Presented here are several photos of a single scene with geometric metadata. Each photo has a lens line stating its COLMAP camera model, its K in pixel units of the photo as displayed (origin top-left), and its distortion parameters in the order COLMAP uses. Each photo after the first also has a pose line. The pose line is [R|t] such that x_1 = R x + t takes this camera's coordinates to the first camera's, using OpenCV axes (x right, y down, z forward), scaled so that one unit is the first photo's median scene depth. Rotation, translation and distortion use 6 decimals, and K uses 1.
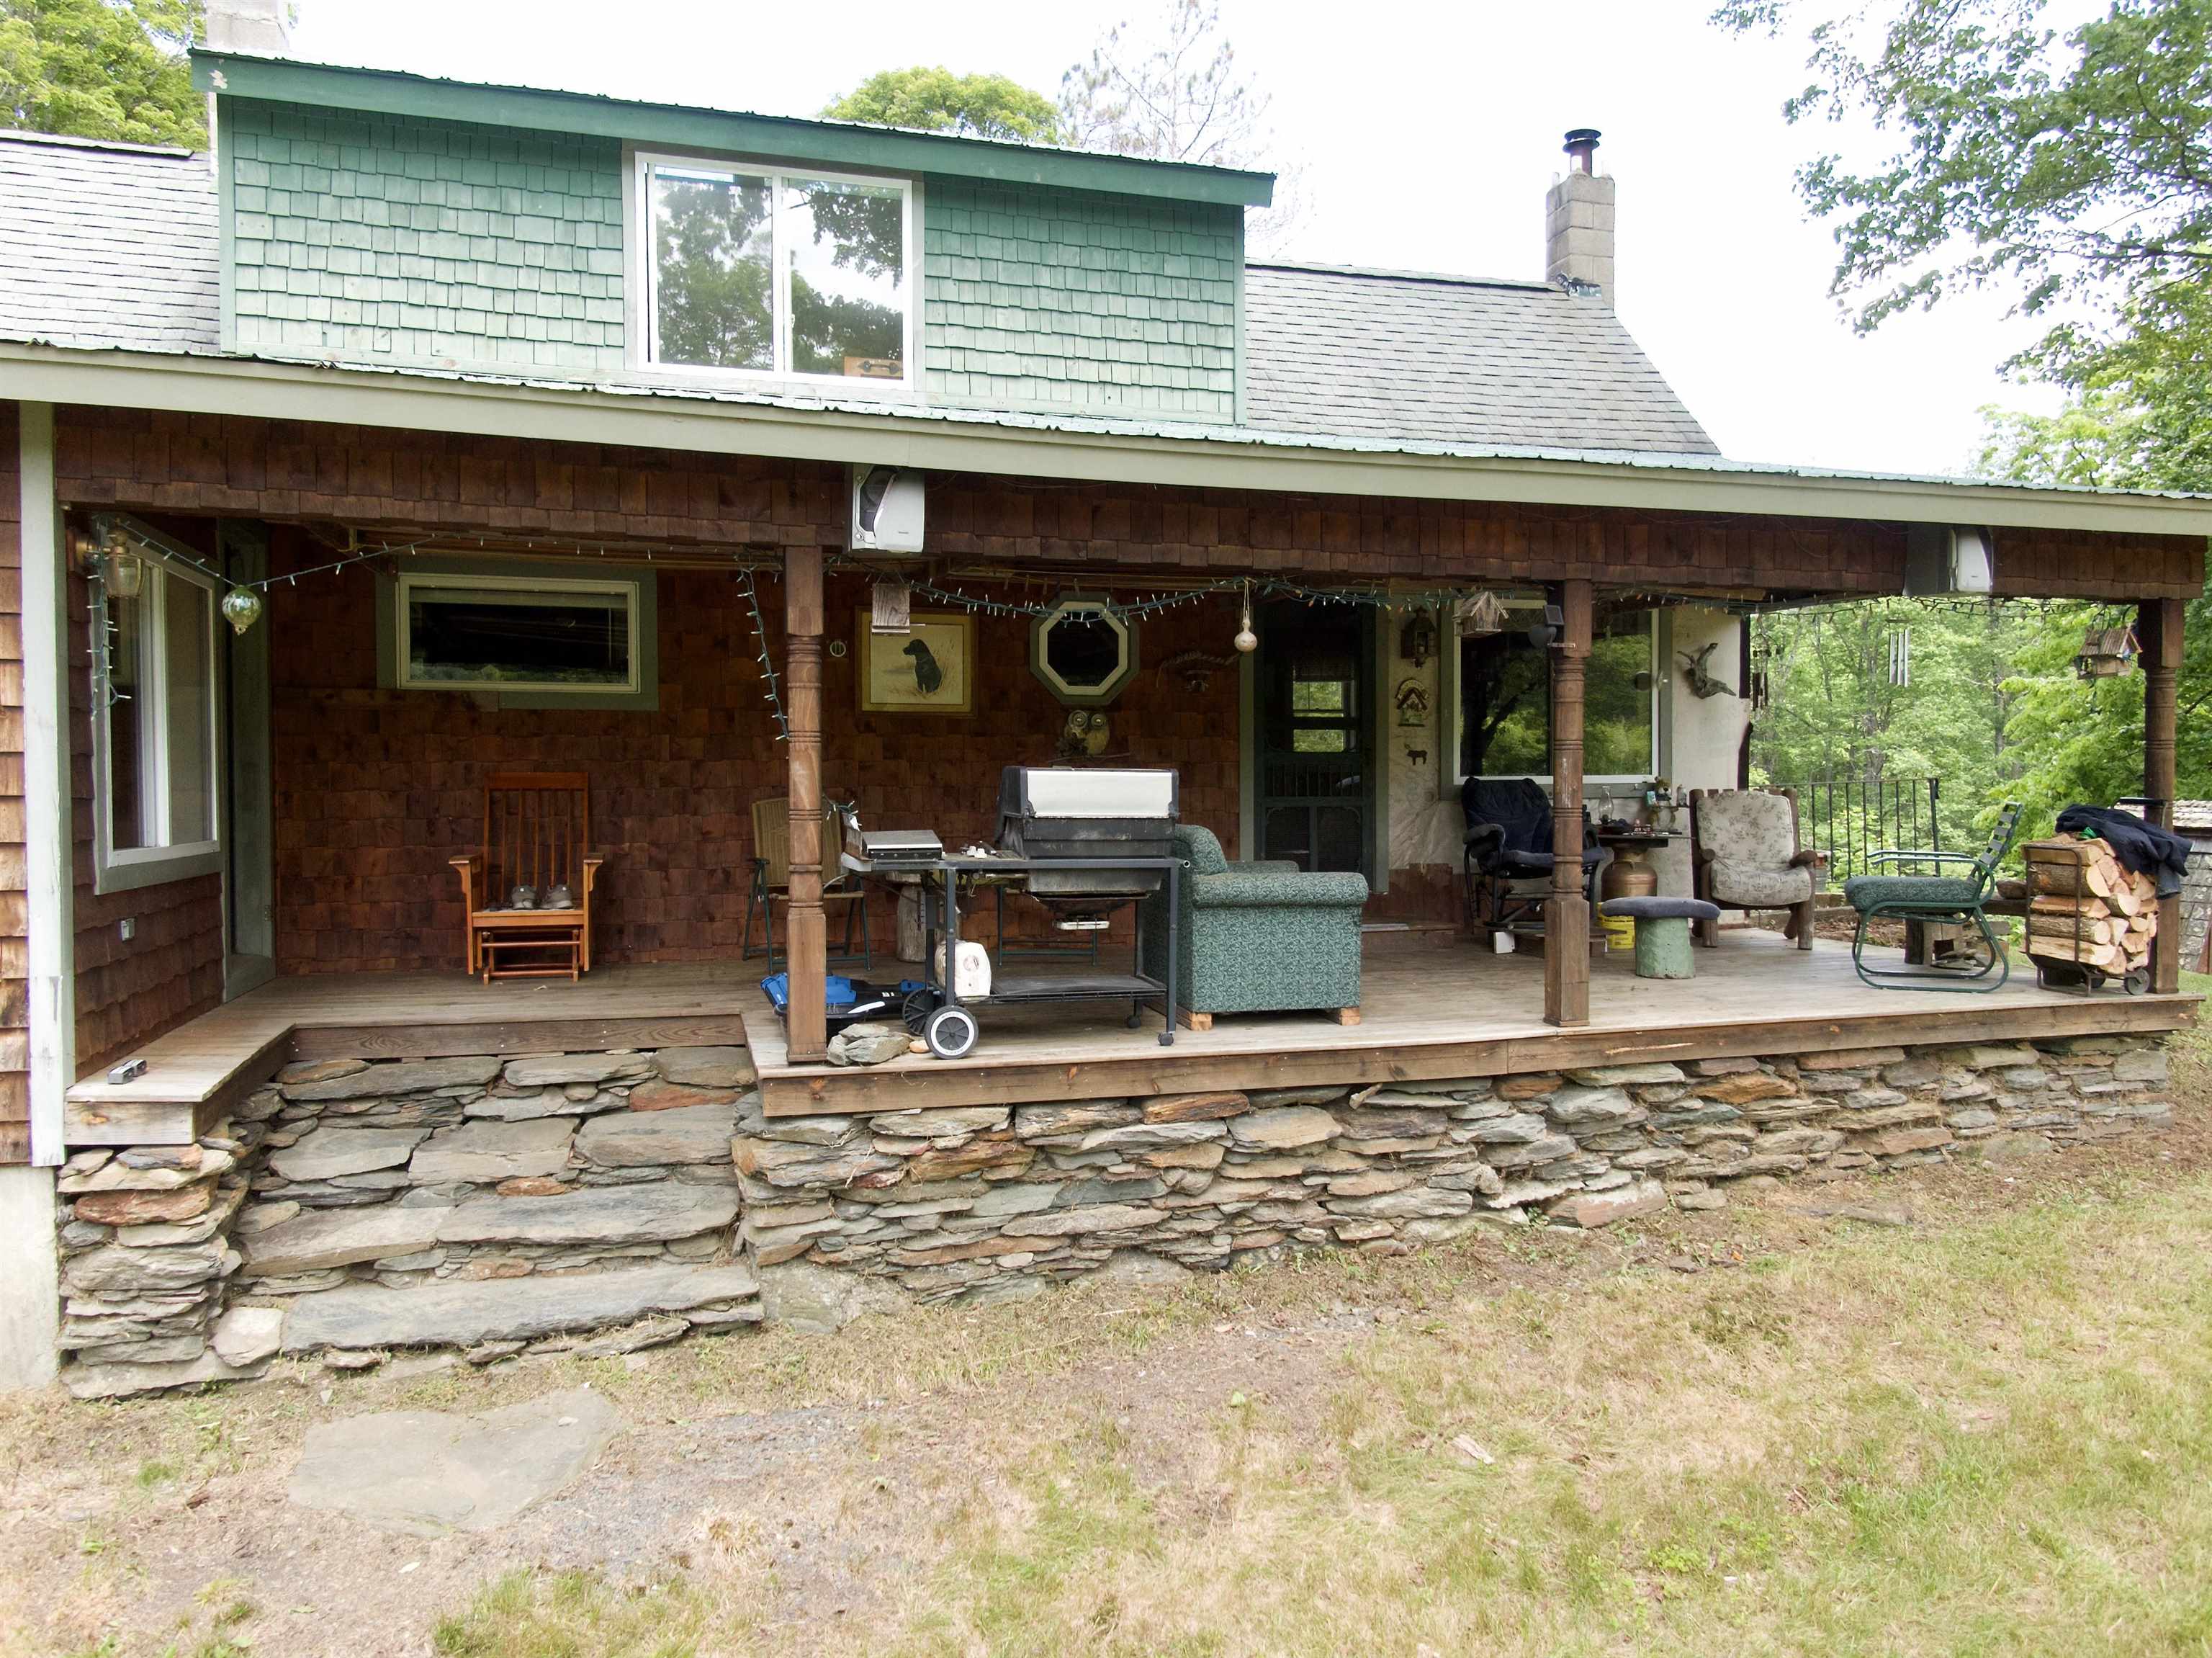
lens RADIAL K [[1618.1, 0, 1106.0], [0, 1618.1, 829.0], [0, 0, 1]] dist [0.035406, -0.058914]
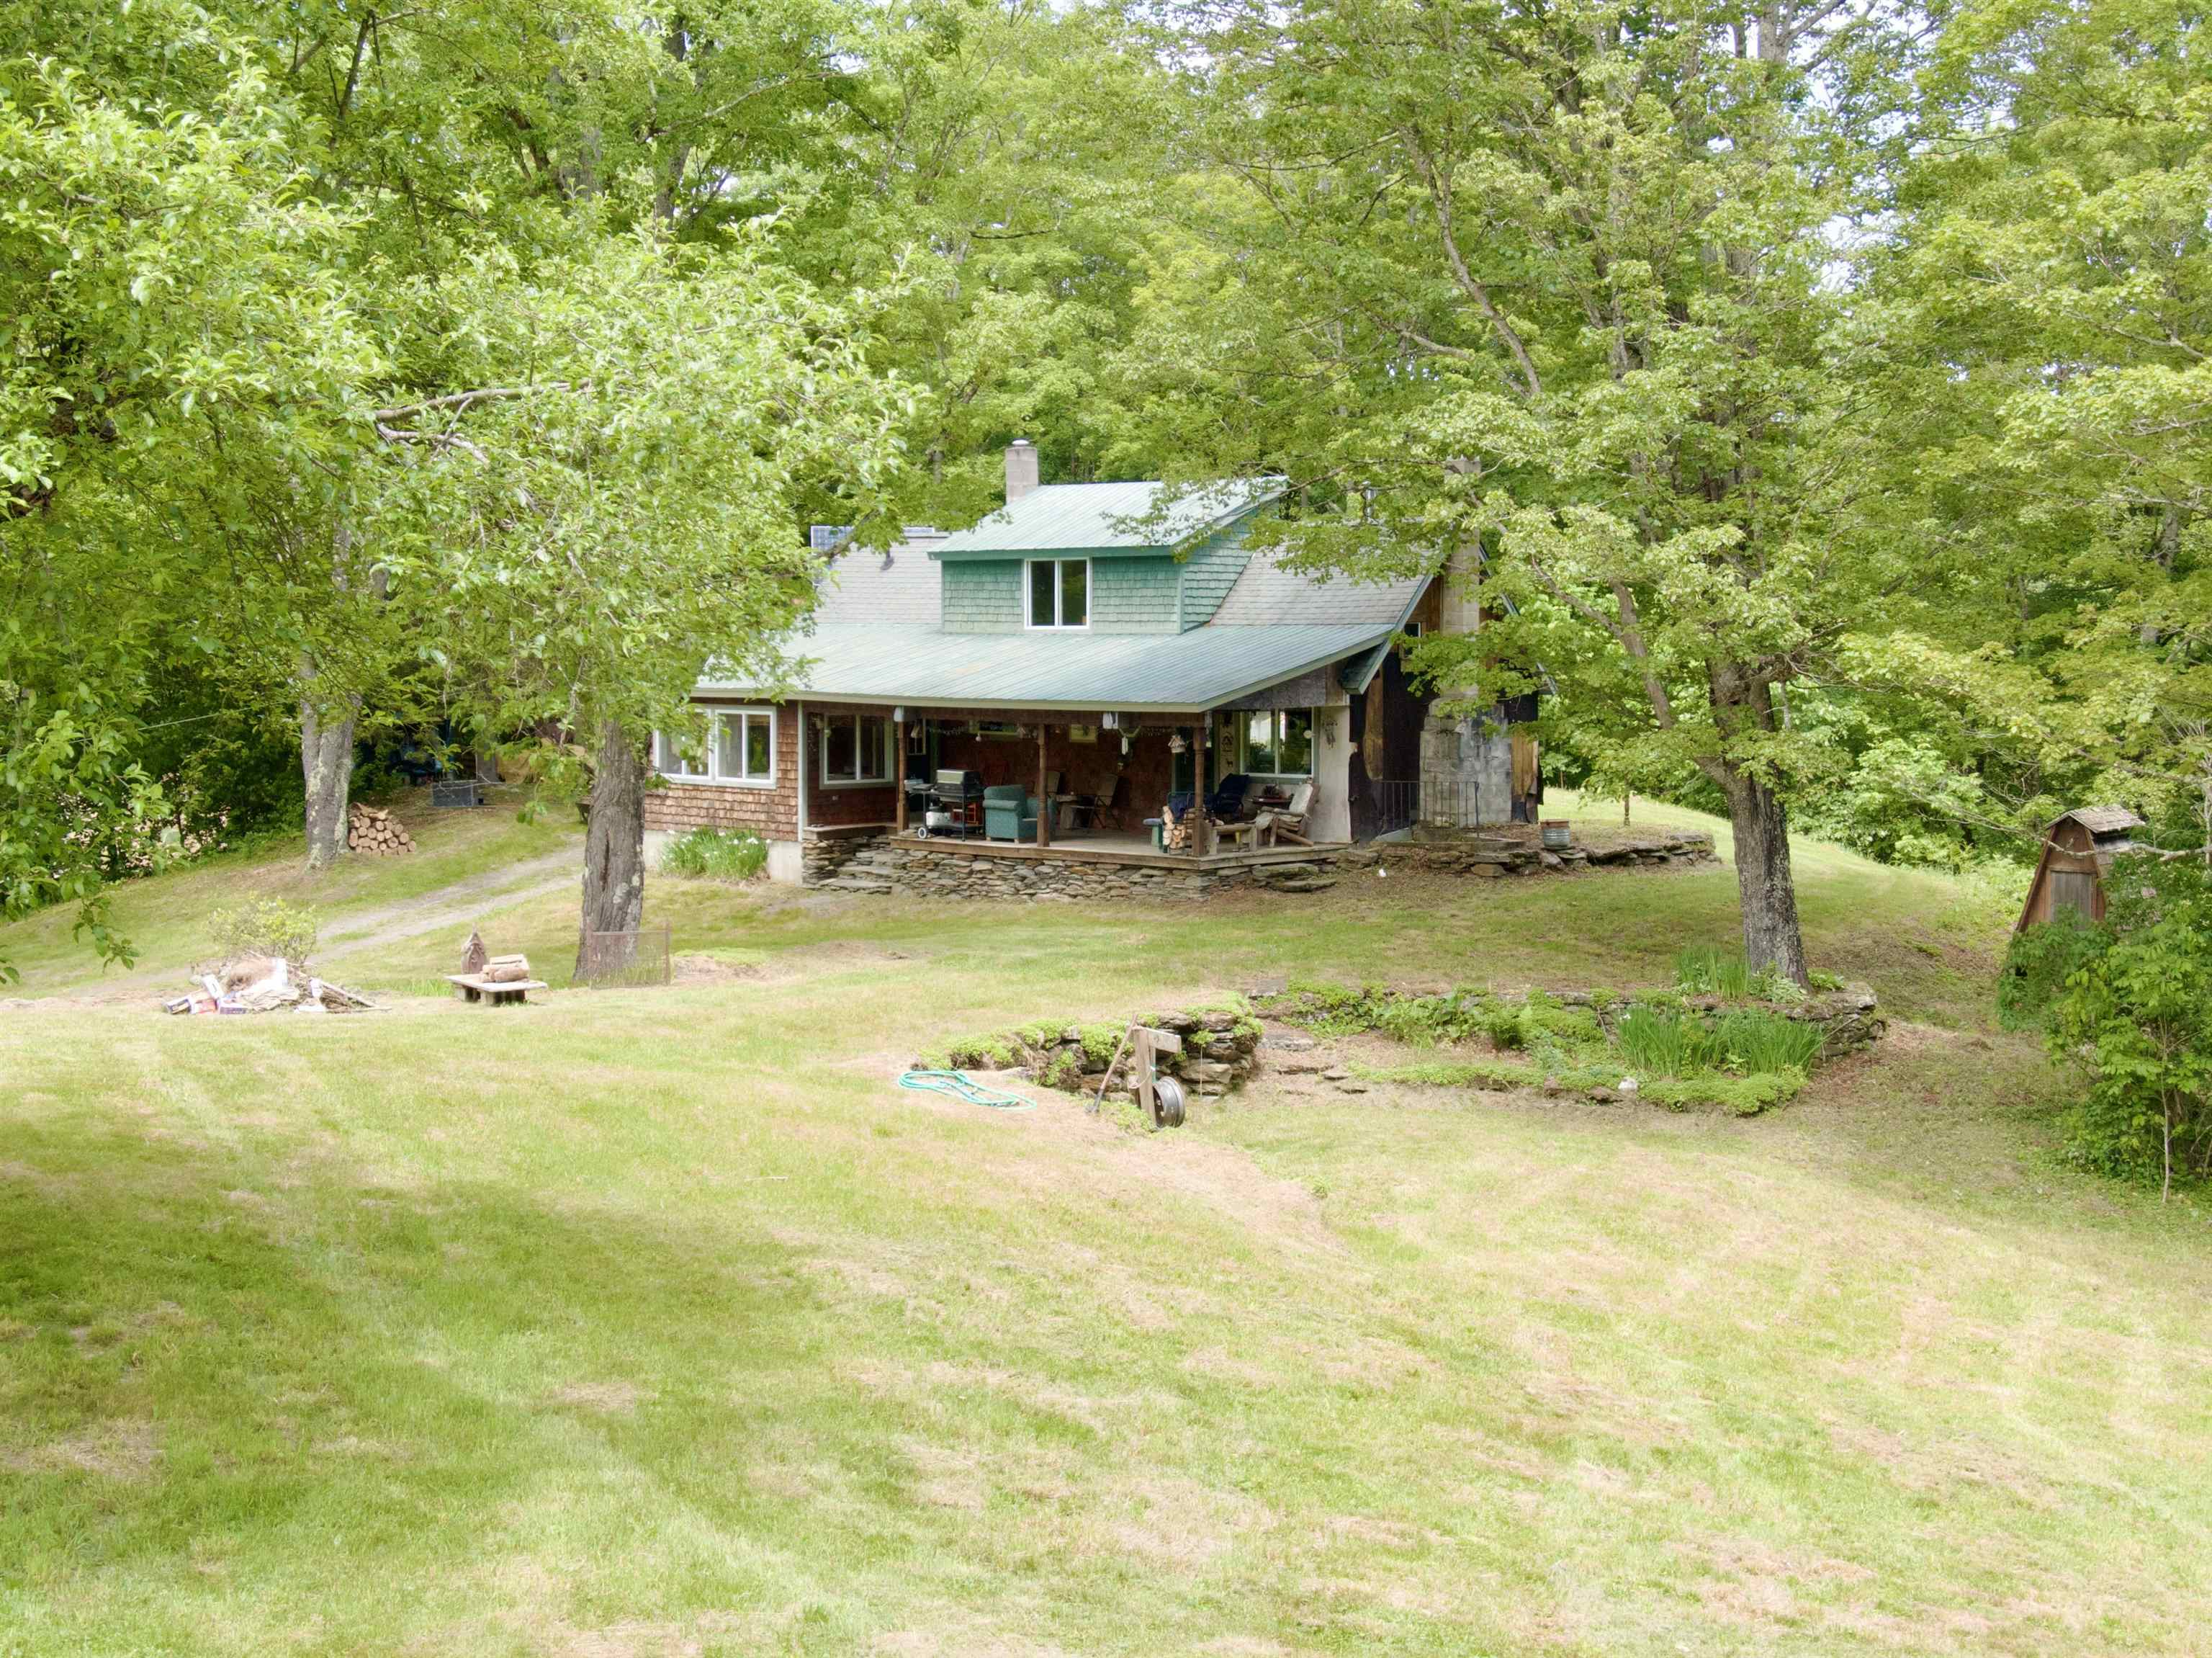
lens RADIAL K [[3104.6, 0, 1106.0], [0, 3104.6, 829.0], [0, 0, 1]] dist [0.004265, 0.003401]
pose [[0.488350, 0.056602, -0.870810, 7.005810], [-0.036271, 0.998348, 0.044551, -0.254485], [0.871894, 0.009828, 0.489597, -2.475604]]
